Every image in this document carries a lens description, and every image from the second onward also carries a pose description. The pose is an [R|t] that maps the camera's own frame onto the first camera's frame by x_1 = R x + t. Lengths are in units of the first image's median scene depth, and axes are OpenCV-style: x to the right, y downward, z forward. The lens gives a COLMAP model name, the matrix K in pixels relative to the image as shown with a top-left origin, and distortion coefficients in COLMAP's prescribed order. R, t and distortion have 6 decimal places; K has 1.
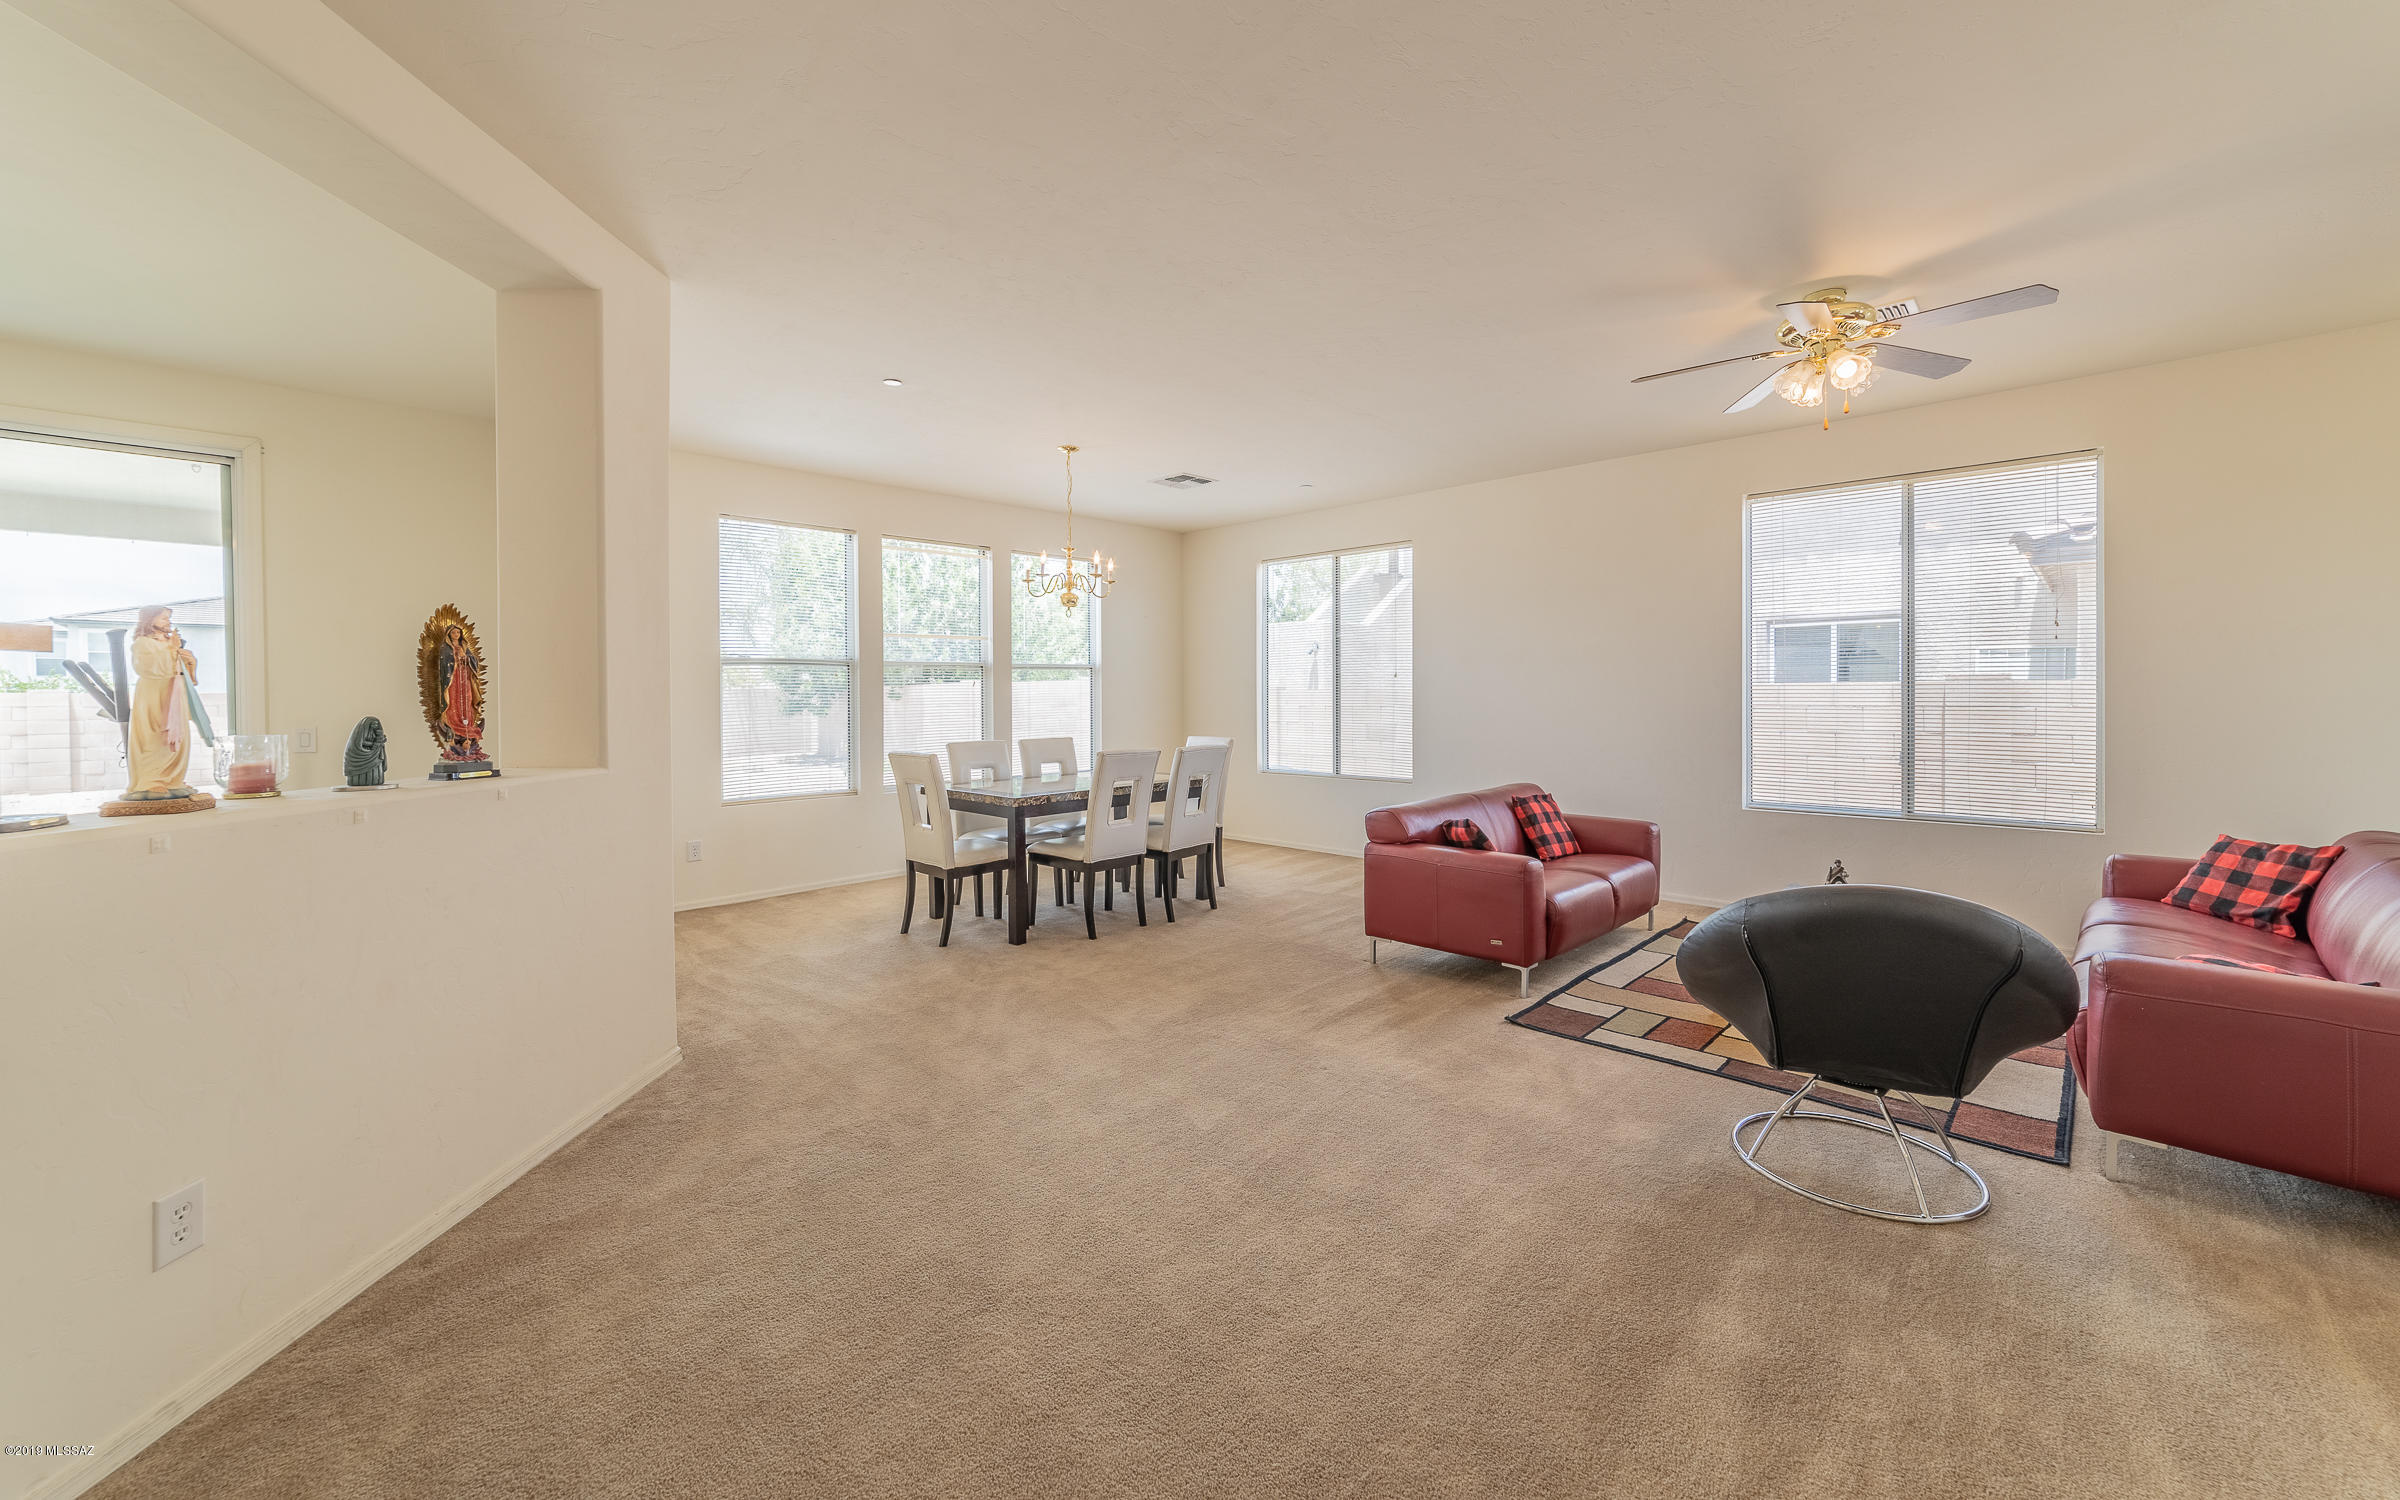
lens RADIAL K [[928.9, 0, 1200.3], [0, 928.9, 688.0], [0, 0, 1]] dist [-0.000077, 0.000018]
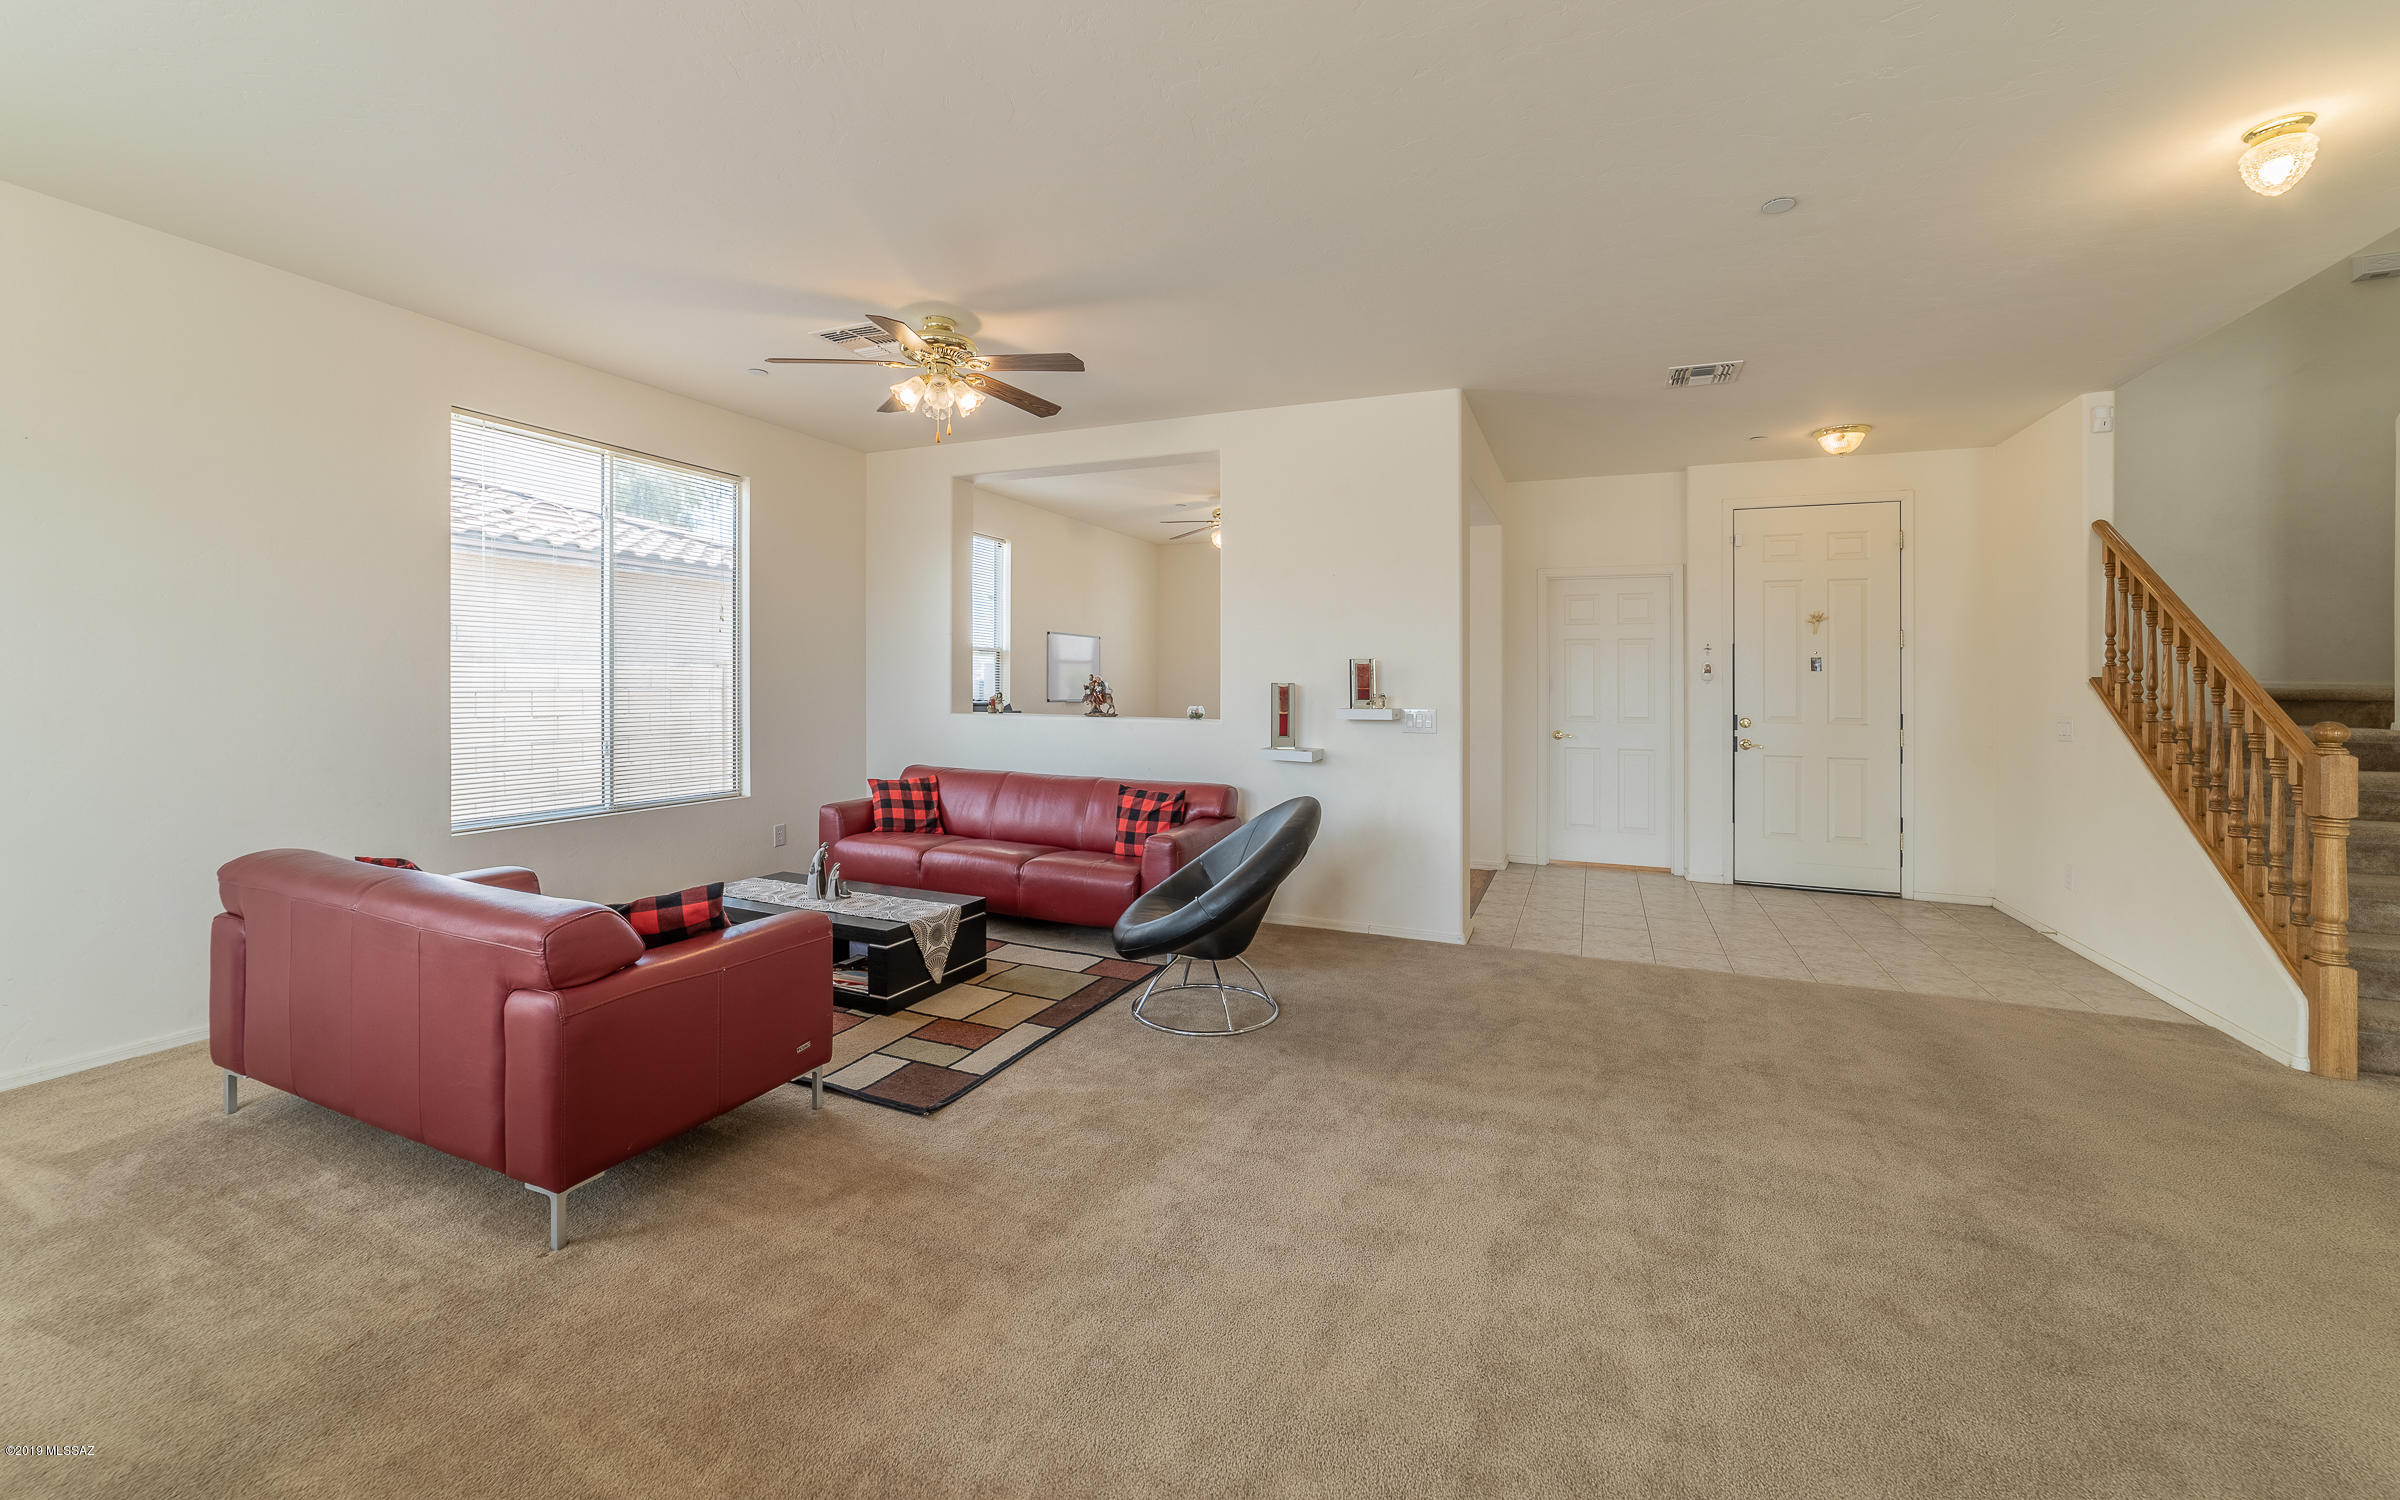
lens RADIAL K [[928.9, 0, 1200.3], [0, 928.9, 688.0], [0, 0, 1]] dist [-0.000077, 0.000018]
pose [[-0.346164, -0.006858, 0.938149, -0.435032], [-0.012748, 0.999915, 0.002606, 0.004198], [-0.938087, -0.011057, -0.346223, 1.004477]]
